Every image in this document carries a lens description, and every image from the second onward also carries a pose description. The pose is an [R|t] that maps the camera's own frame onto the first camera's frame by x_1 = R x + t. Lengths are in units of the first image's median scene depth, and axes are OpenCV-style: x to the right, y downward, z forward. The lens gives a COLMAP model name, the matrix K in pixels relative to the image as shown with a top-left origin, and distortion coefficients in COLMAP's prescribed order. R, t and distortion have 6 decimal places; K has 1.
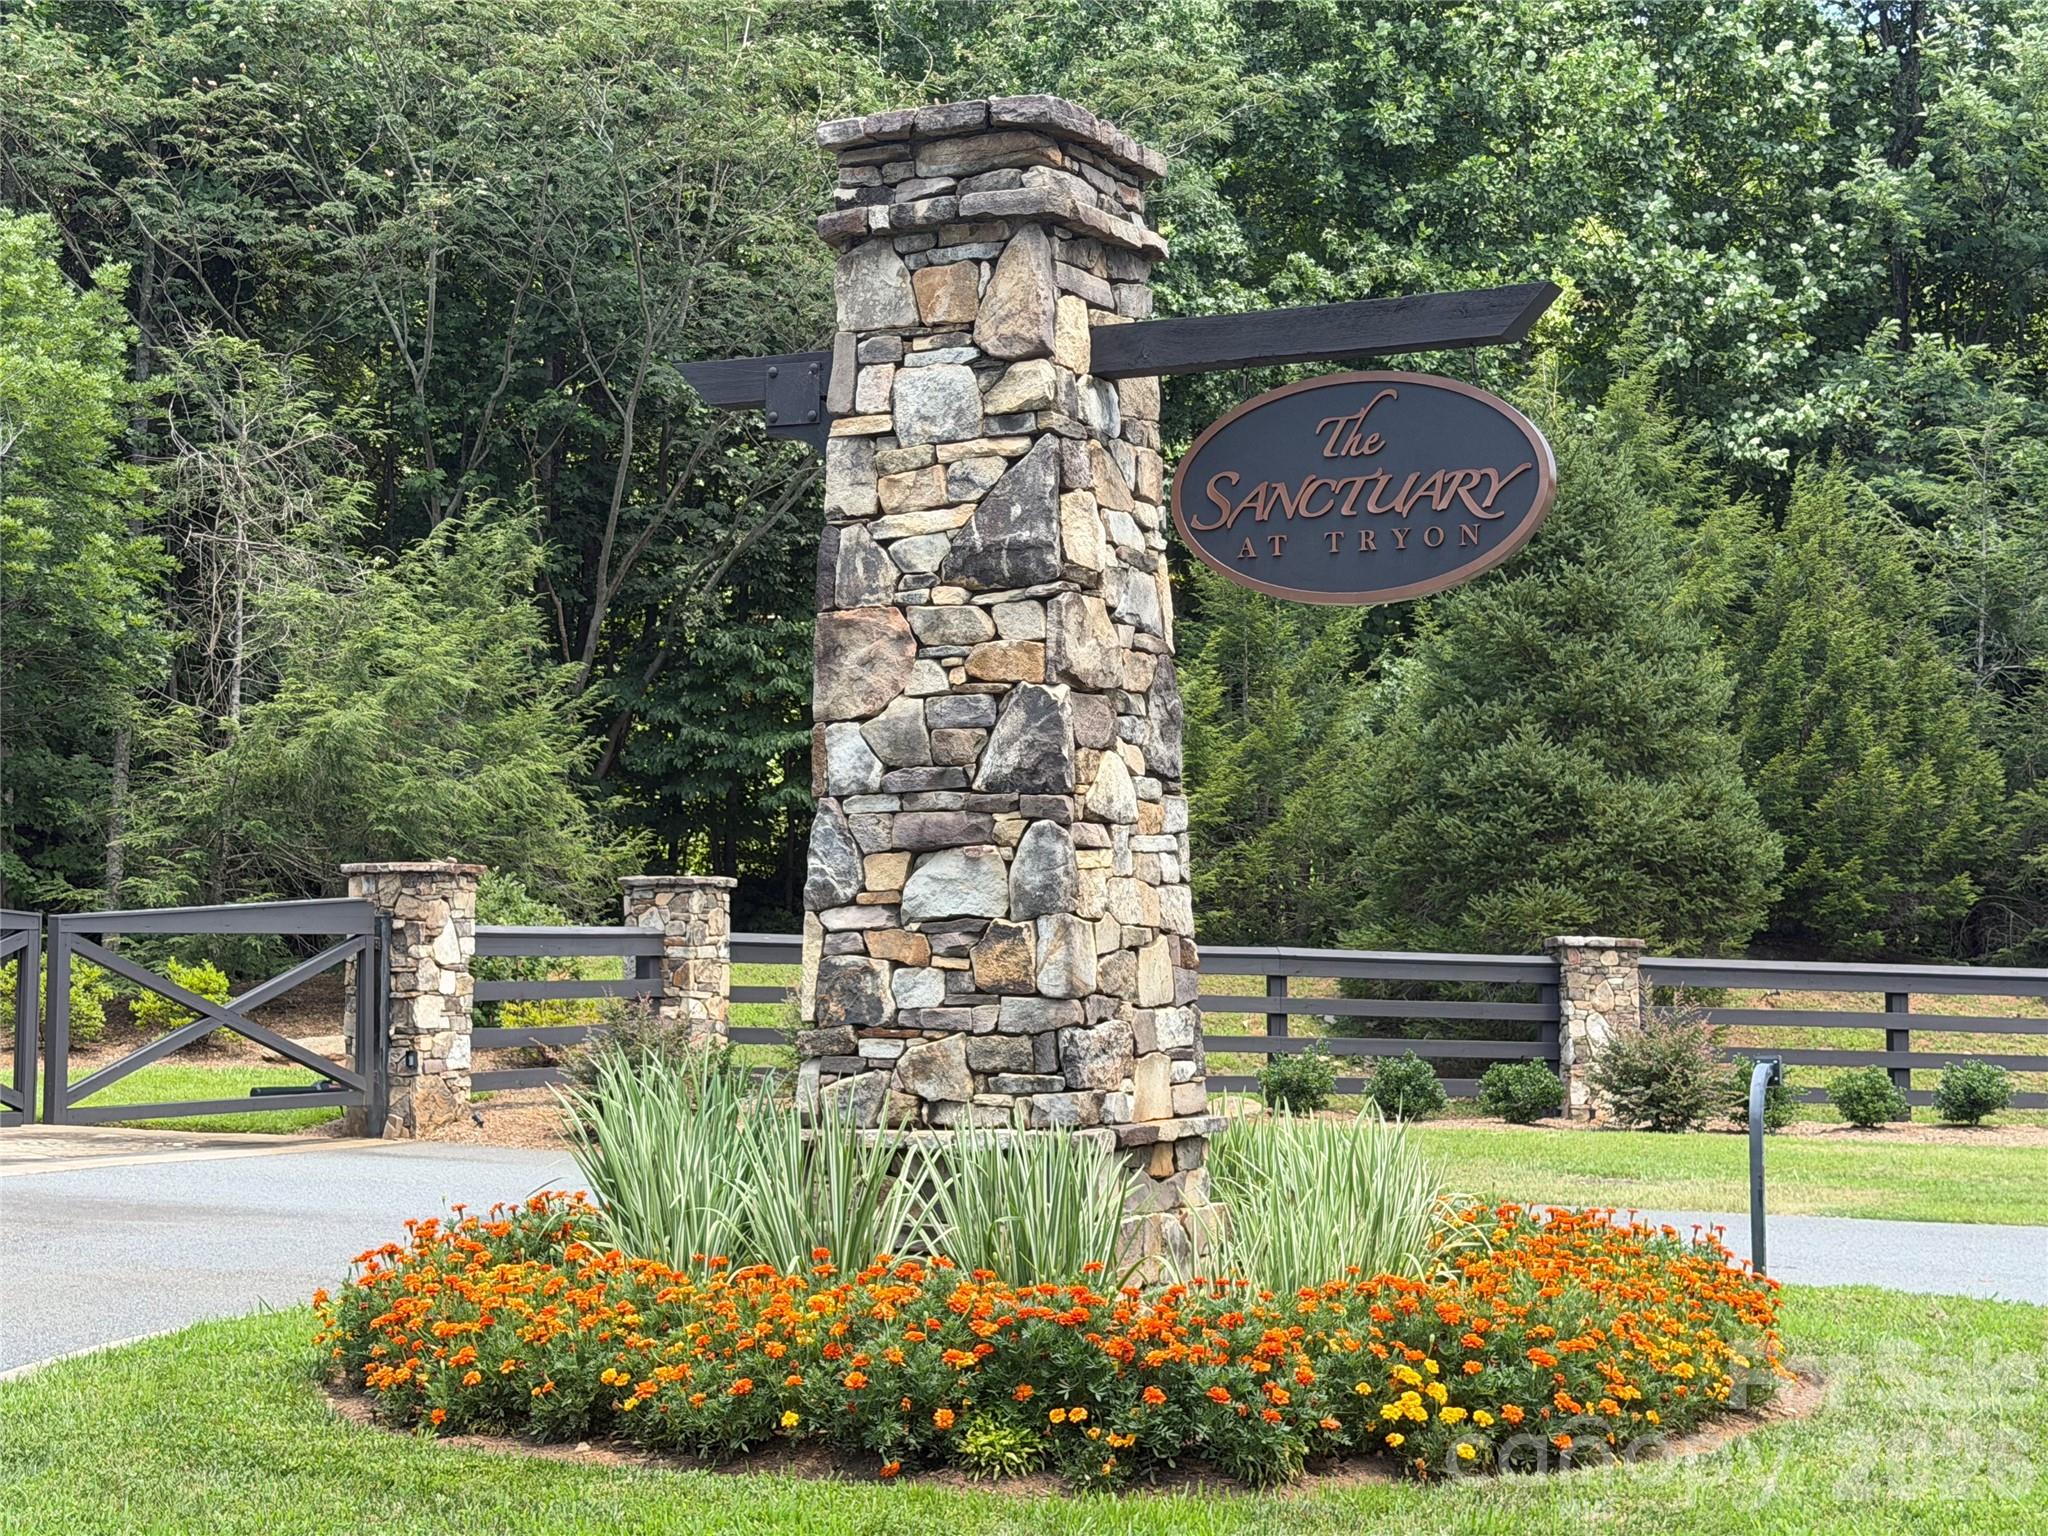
lens RADIAL K [[3193.5, 0, 1024.0], [0, 3193.5, 768.0], [0, 0, 1]] dist [0.289556, -1.956977]
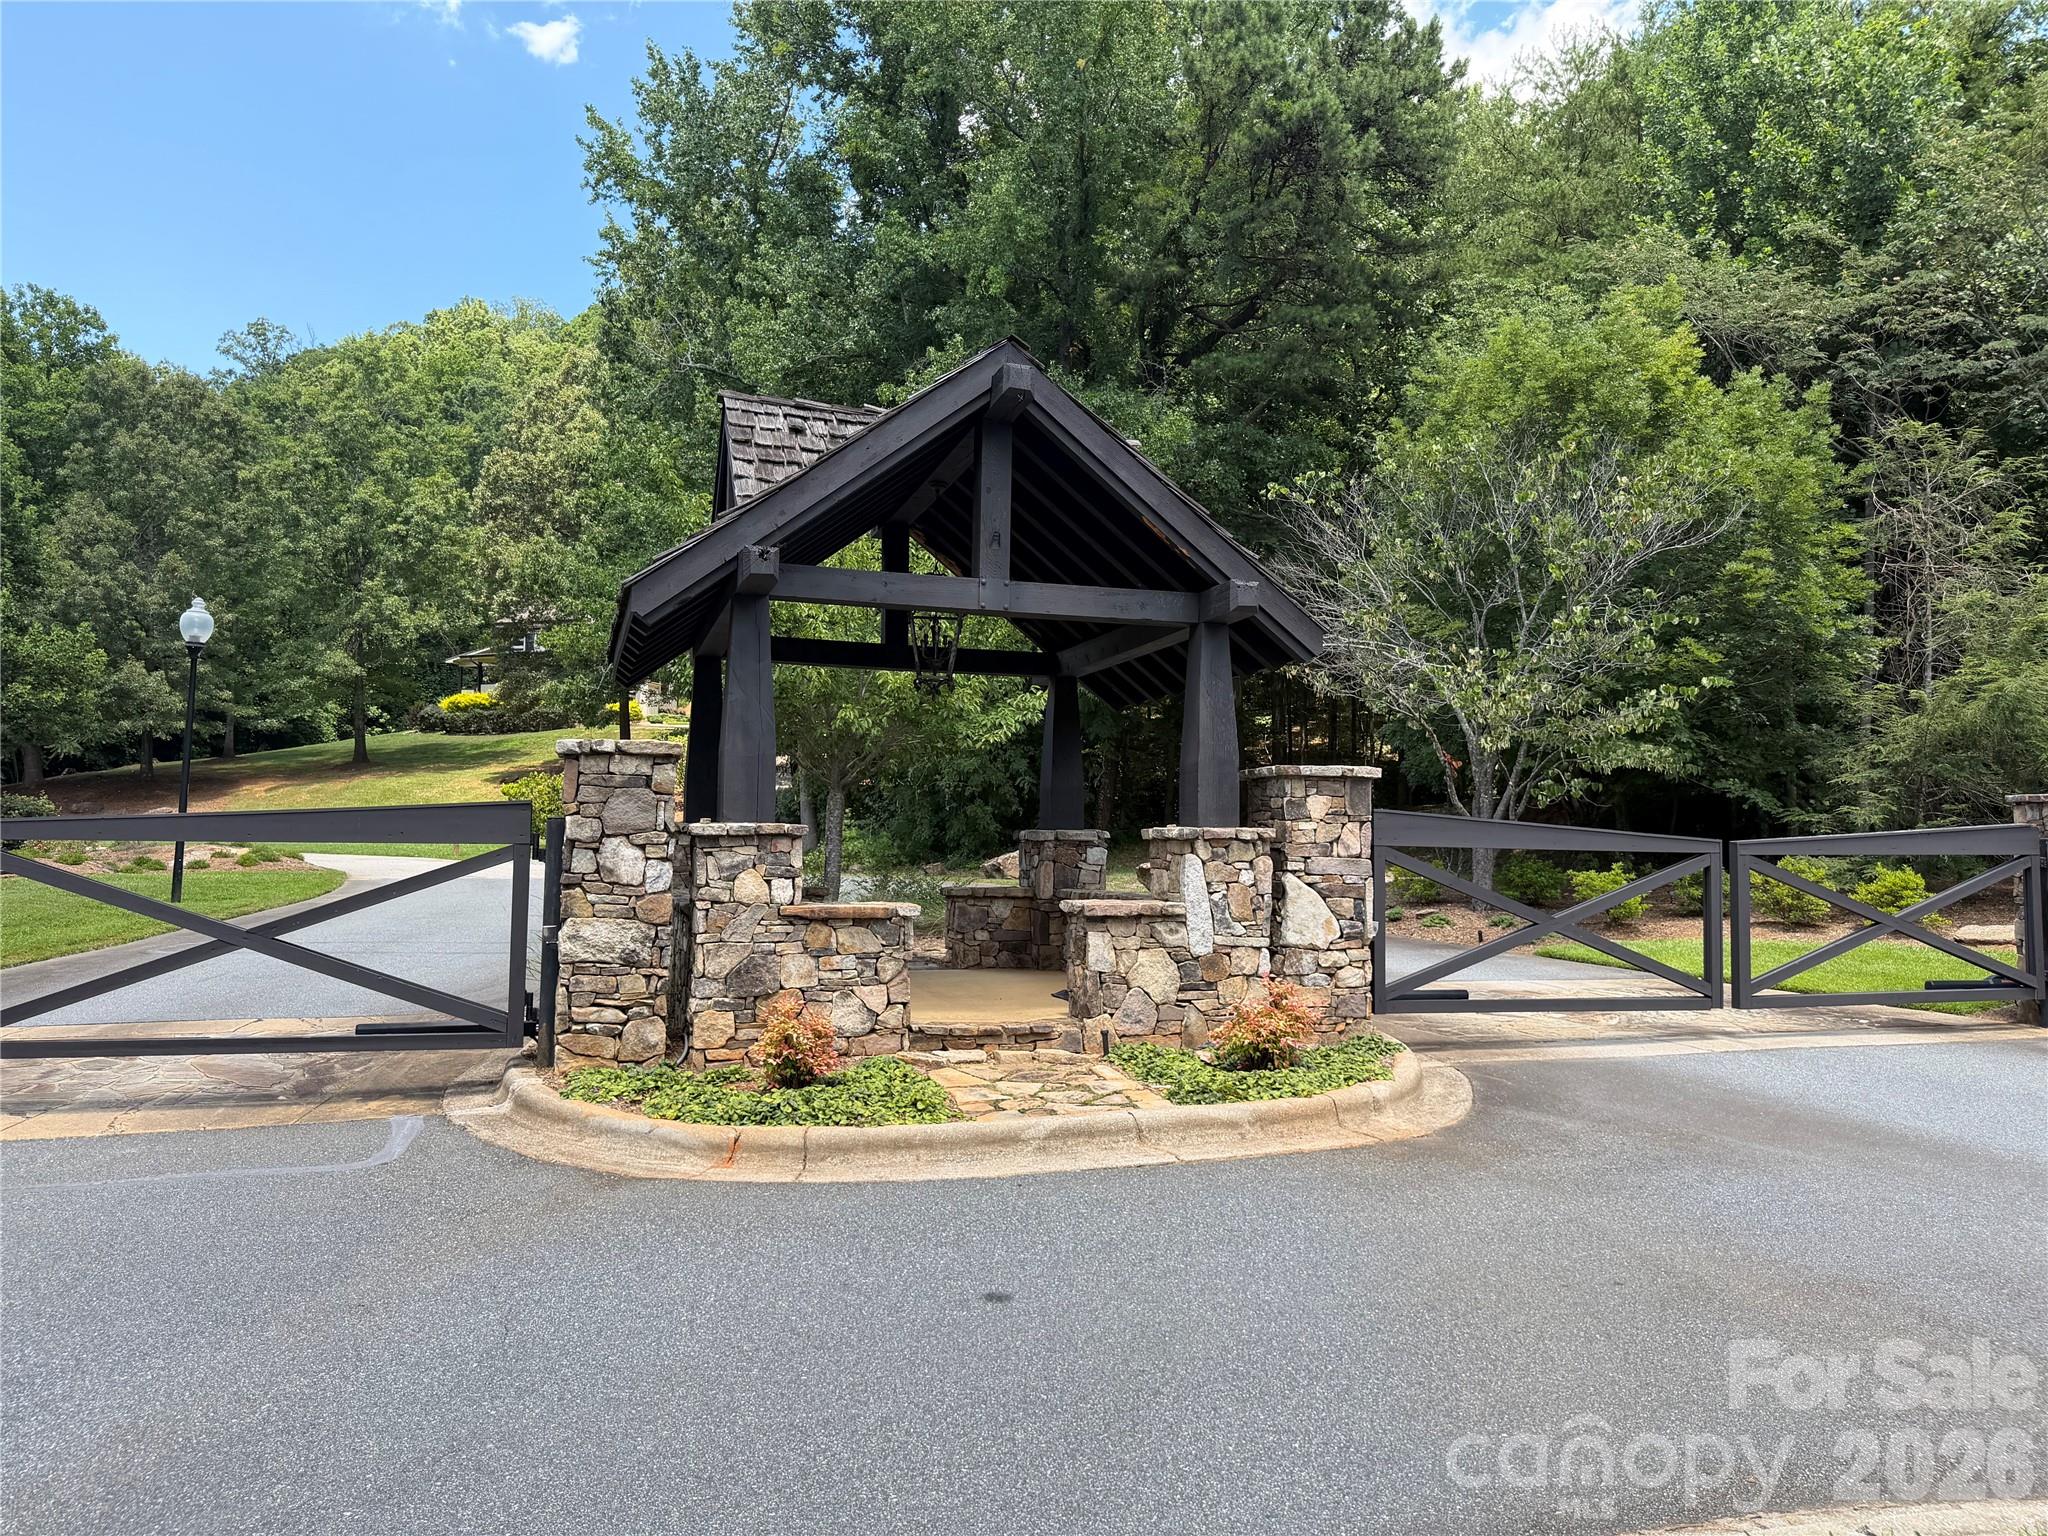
lens RADIAL K [[1482.9, 0, 1024.0], [0, 1482.9, 768.0], [0, 0, 1]] dist [0.069416, -0.097038]
pose [[0.691593, -0.032797, -0.721543, -0.145432], [0.040293, 0.999165, -0.006795, 0.020756], [0.721163, -0.024374, 0.692337, 0.828680]]
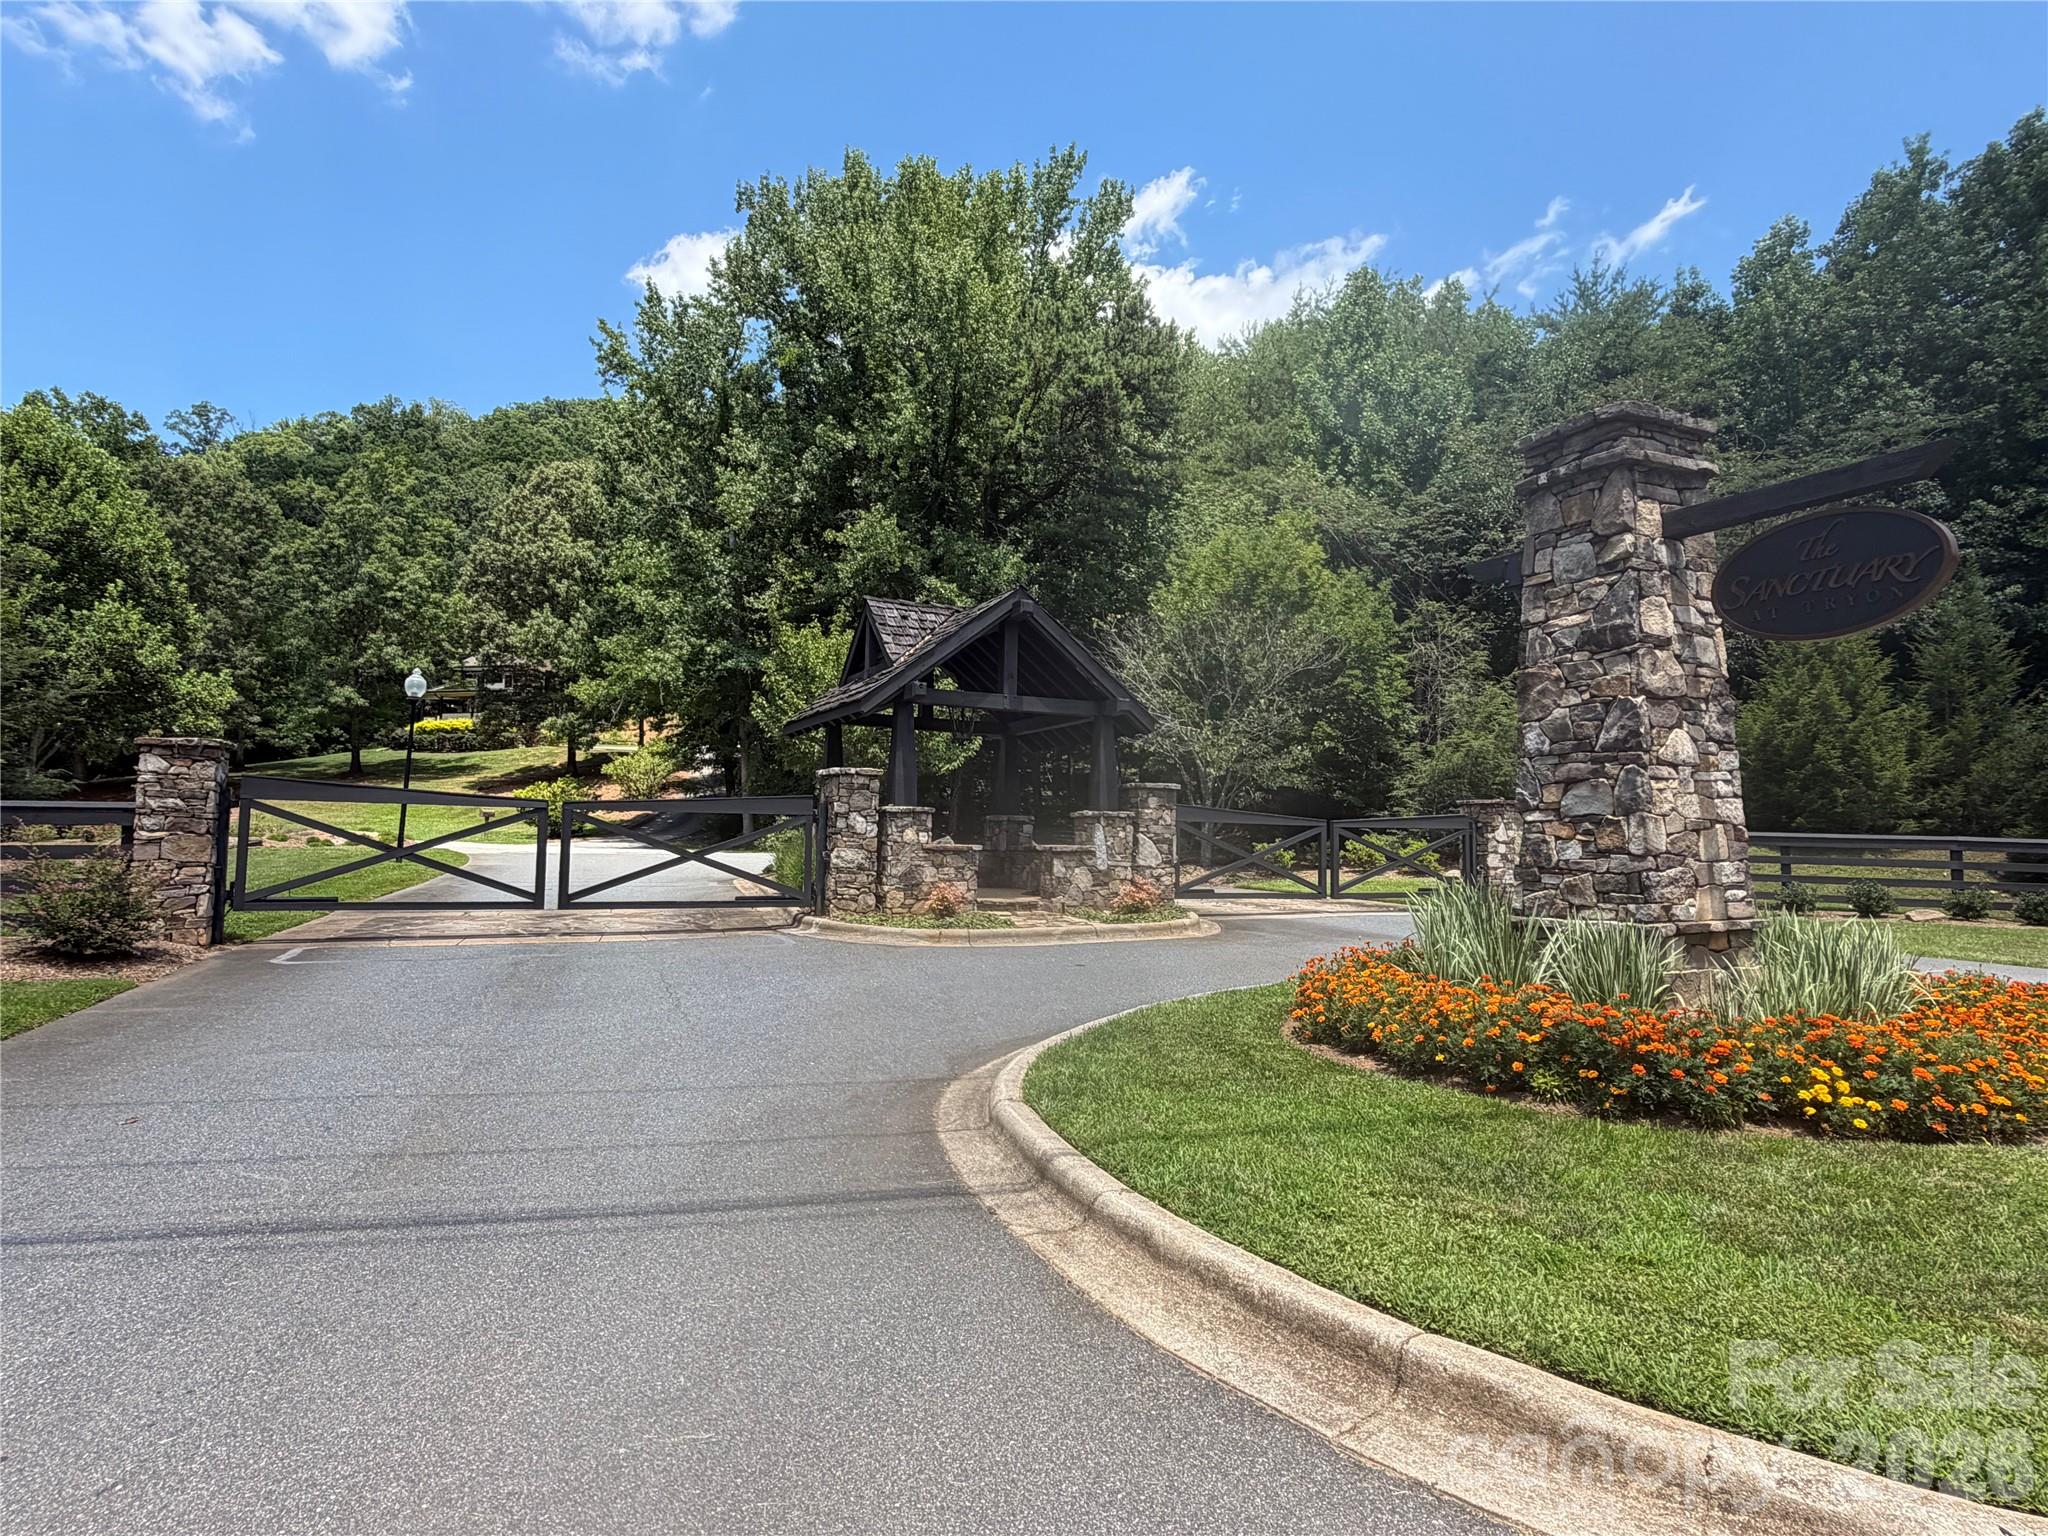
lens RADIAL K [[1128.7, 0, 1024.0], [0, 1128.7, 768.0], [0, 0, 1]] dist [0.003086, 0.000502]
pose [[0.796984, -0.032839, -0.603107, 0.123648], [0.029724, 0.999443, -0.015141, 0.017089], [0.603268, -0.005859, 0.797517, 0.215191]]
